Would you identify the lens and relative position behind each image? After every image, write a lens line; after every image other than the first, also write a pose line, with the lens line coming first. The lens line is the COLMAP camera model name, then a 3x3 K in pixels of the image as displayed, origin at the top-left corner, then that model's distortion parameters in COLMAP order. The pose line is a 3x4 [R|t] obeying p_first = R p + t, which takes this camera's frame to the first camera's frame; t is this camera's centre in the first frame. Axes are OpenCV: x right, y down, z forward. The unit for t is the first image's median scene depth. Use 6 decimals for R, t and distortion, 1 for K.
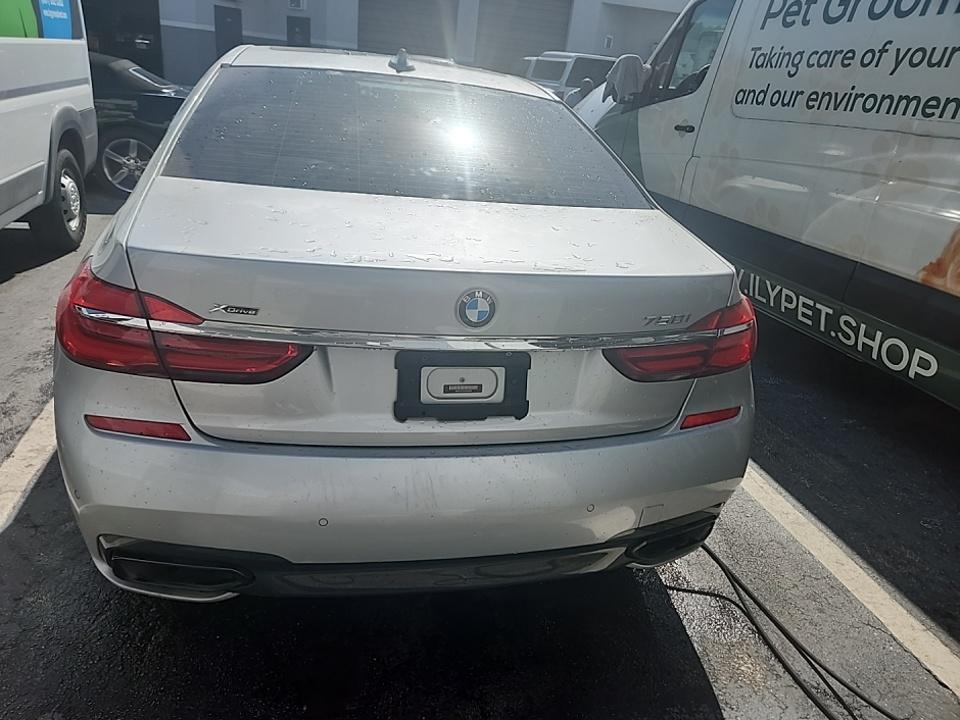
lens RADIAL K [[664.1, 0, 479.7], [0, 664.1, 364.3], [0, 0, 1]] dist [0.052931, -0.044730]
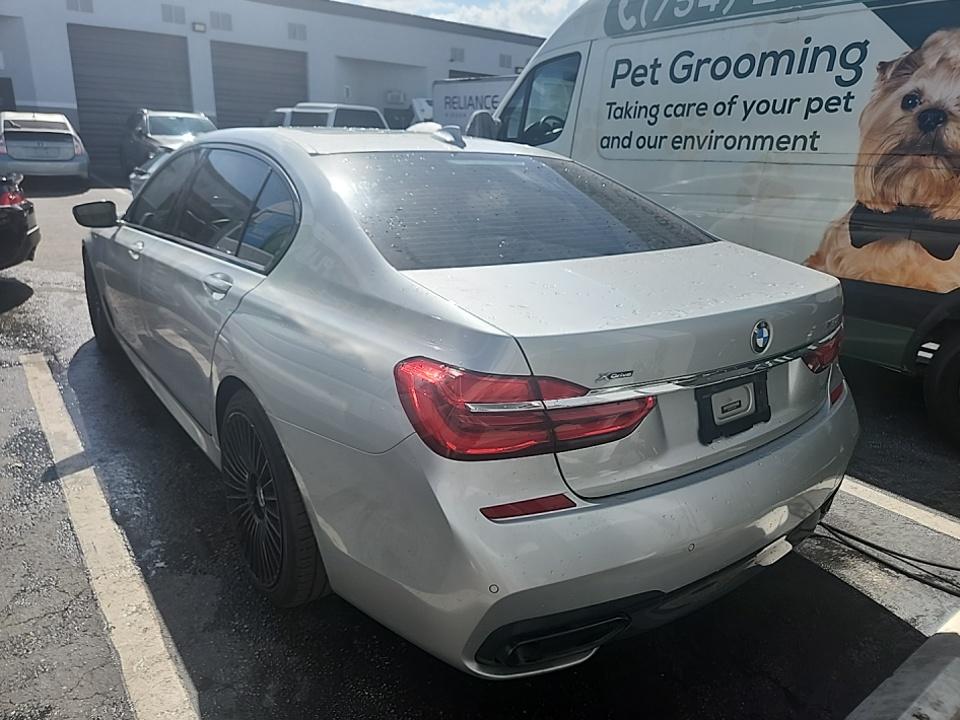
lens RADIAL K [[664.1, 0, 487.1], [0, 664.1, 353.2], [0, 0, 1]] dist [0.052931, -0.044730]
pose [[0.906199, -0.186979, 0.379265, -0.398553], [0.212784, 0.976729, -0.026884, -0.054649], [-0.365413, 0.105064, 0.924897, 0.019741]]
